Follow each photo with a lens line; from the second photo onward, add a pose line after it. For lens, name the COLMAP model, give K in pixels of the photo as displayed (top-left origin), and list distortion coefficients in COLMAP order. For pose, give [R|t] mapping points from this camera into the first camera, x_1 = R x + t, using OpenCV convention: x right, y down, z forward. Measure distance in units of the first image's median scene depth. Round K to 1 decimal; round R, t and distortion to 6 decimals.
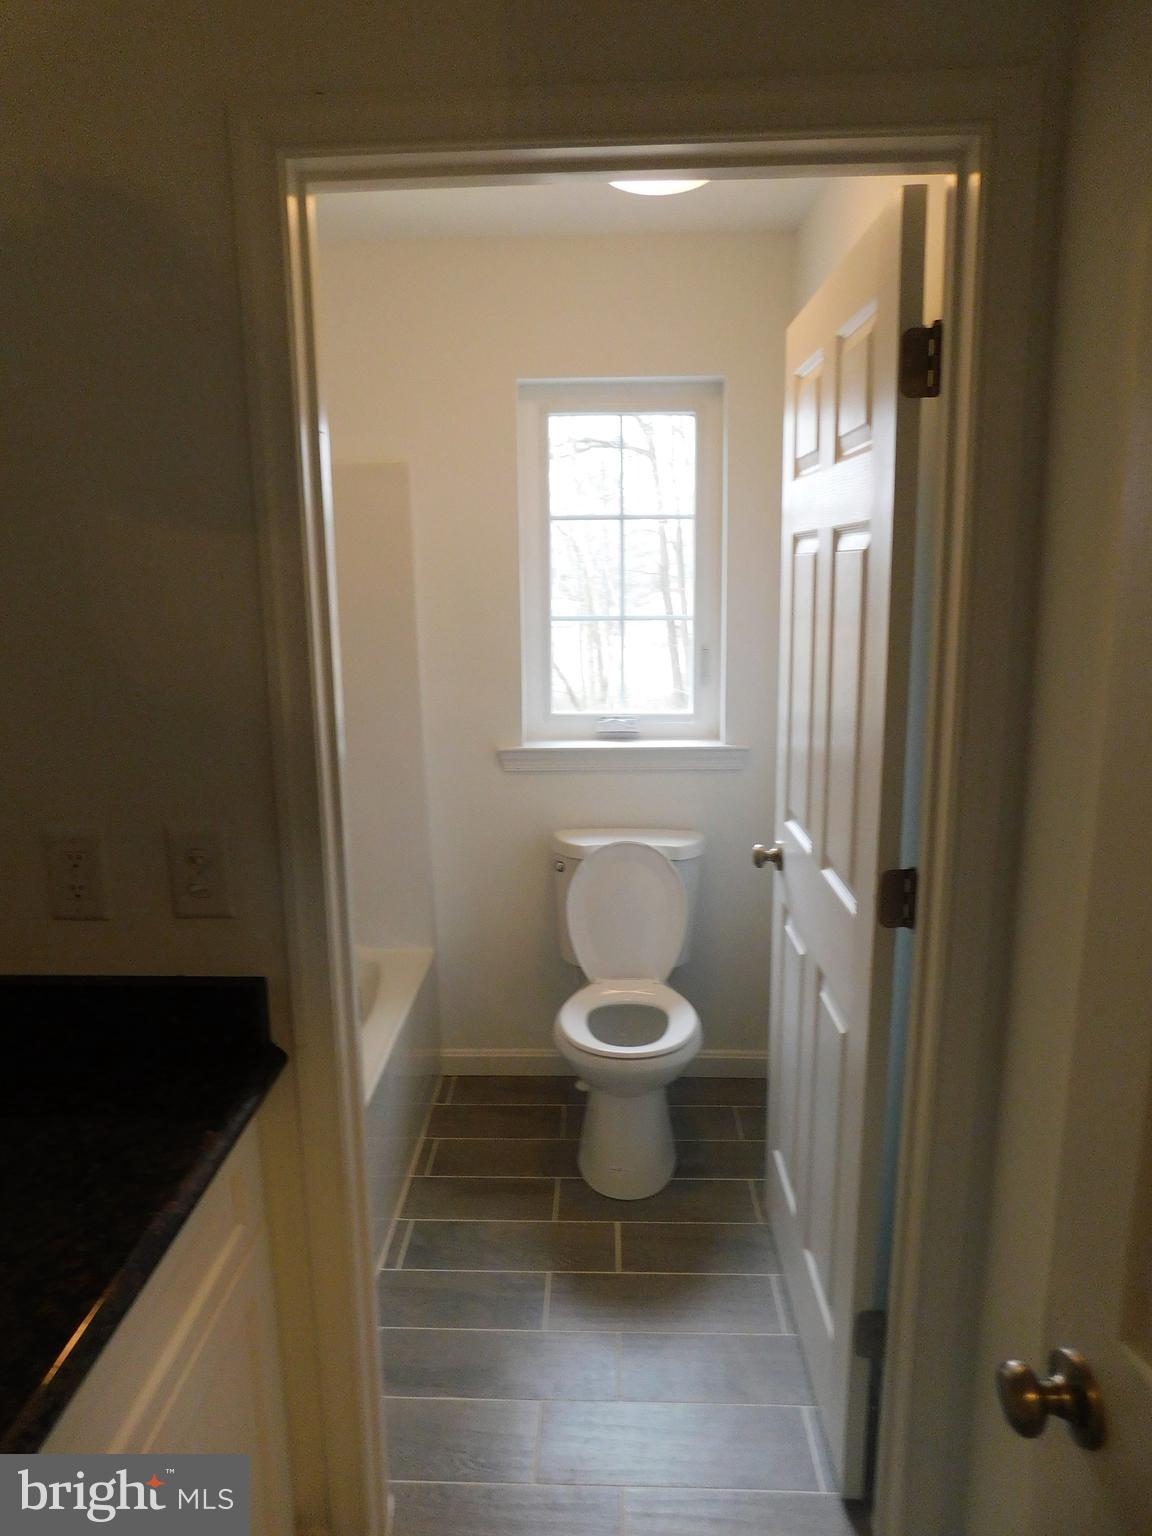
lens RADIAL K [[1002.2, 0, 576.0], [0, 1002.2, 768.0], [0, 0, 1]] dist [-0.081391, 0.063000]
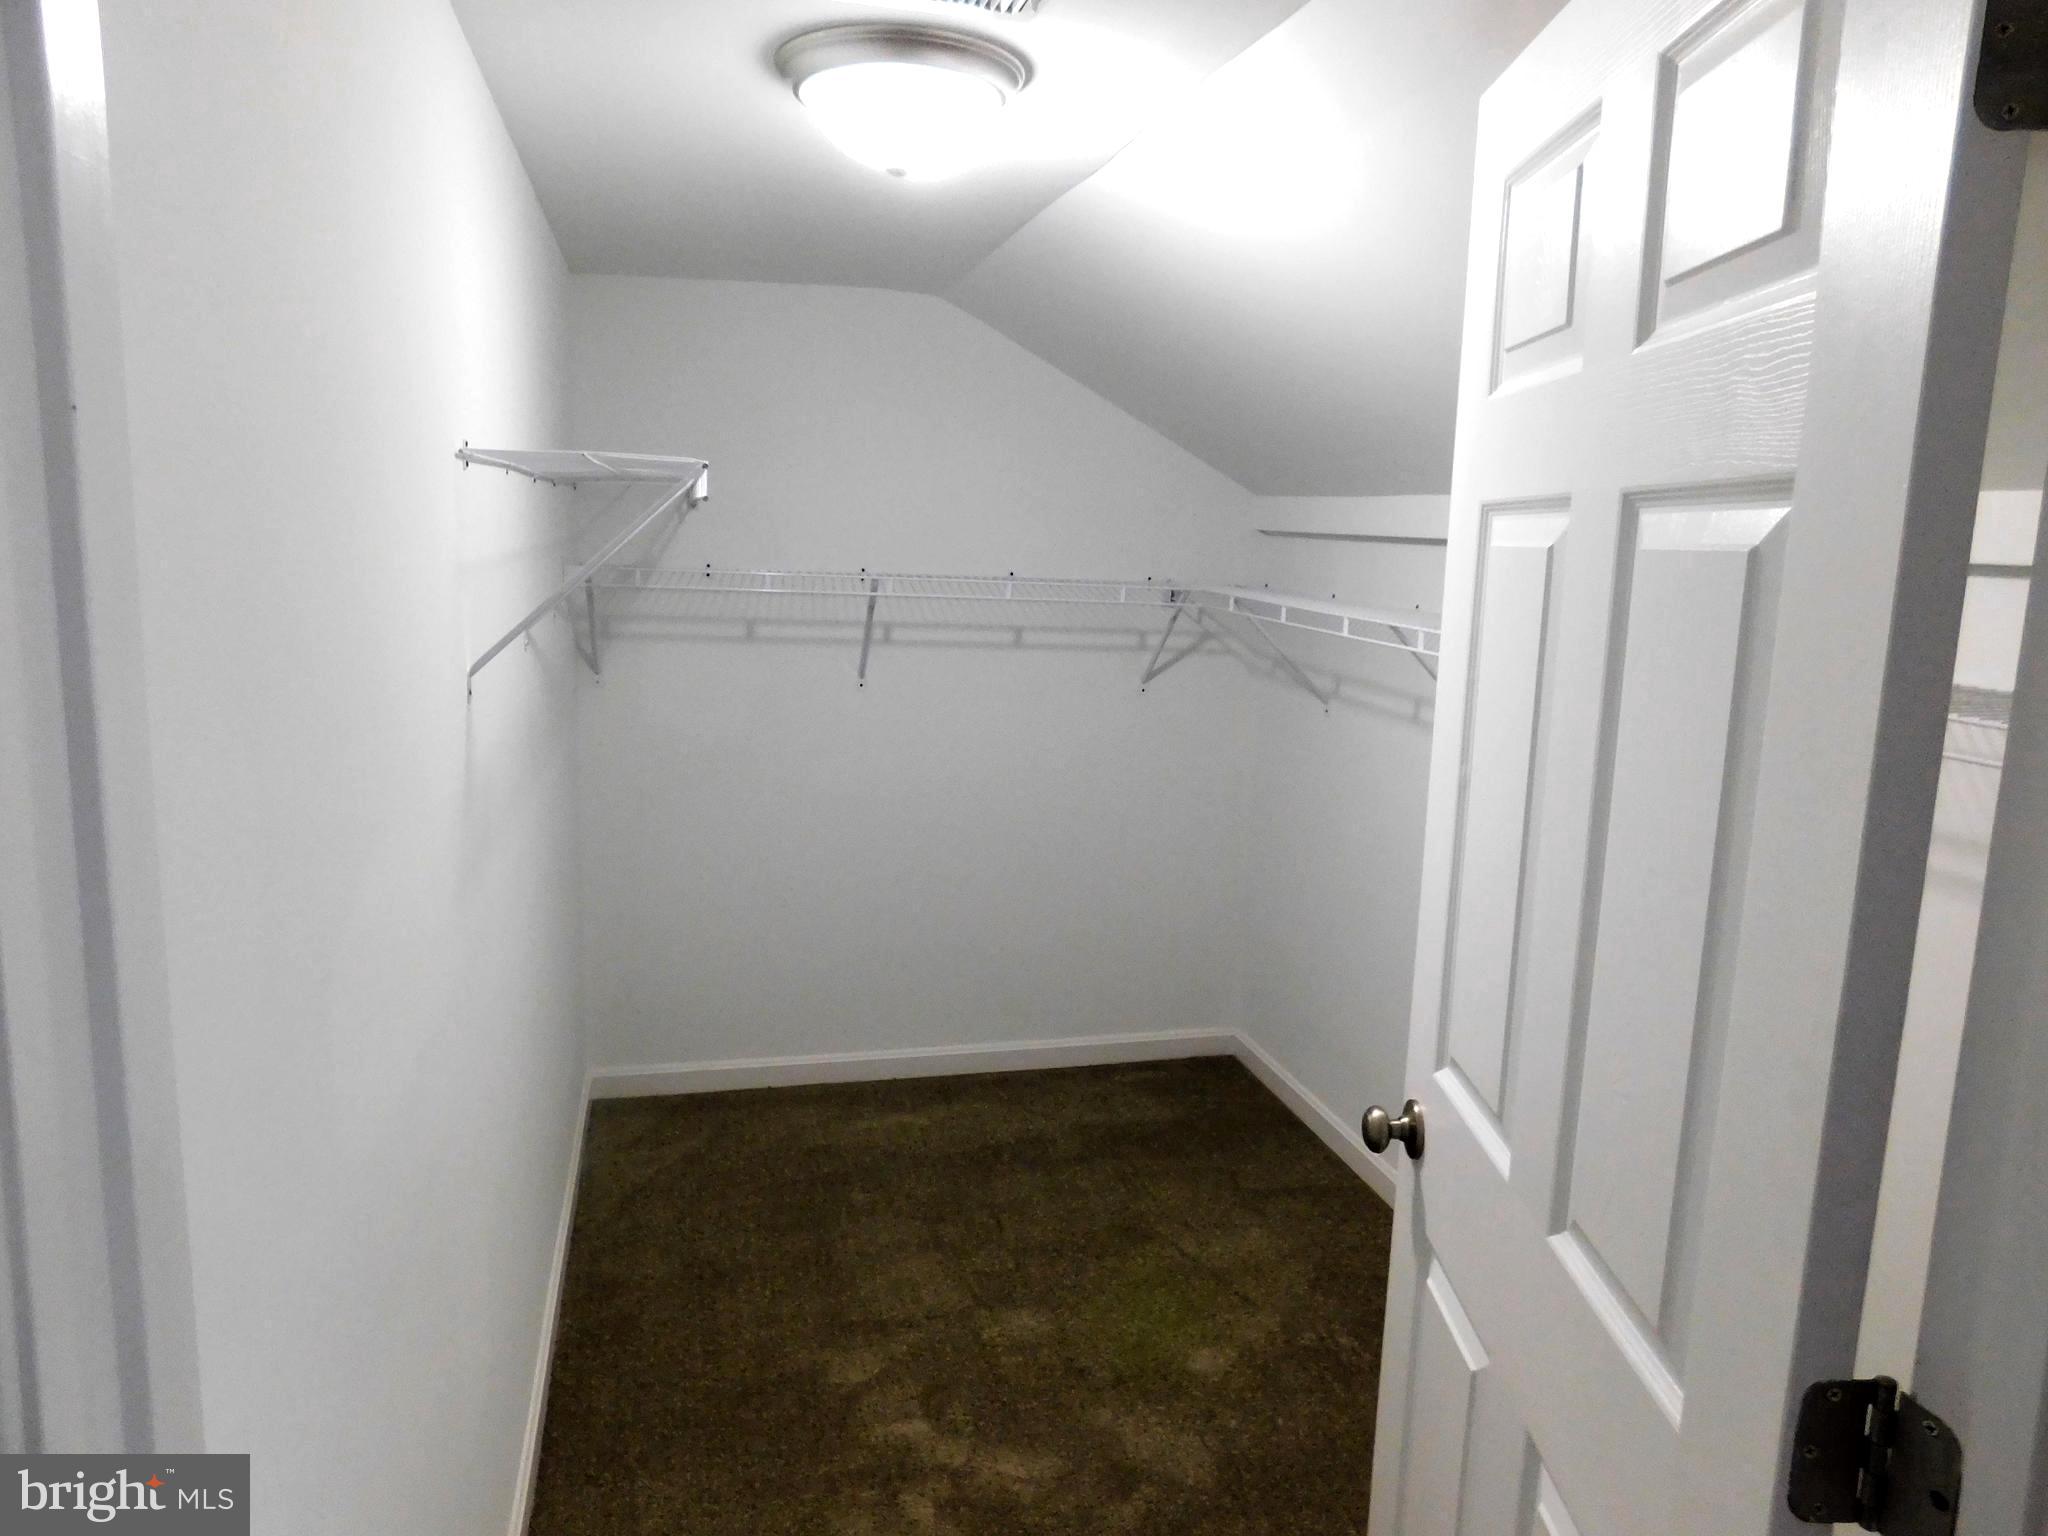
lens RADIAL K [[1336.3, 0, 1036.0], [0, 1336.3, 753.2], [0, 0, 1]] dist [-0.081391, 0.063000]
pose [[0.999200, 0.039933, -0.002145, 0.002794], [-0.039990, 0.997991, -0.049145, -0.071811], [0.000178, 0.049192, 0.998789, 0.348692]]
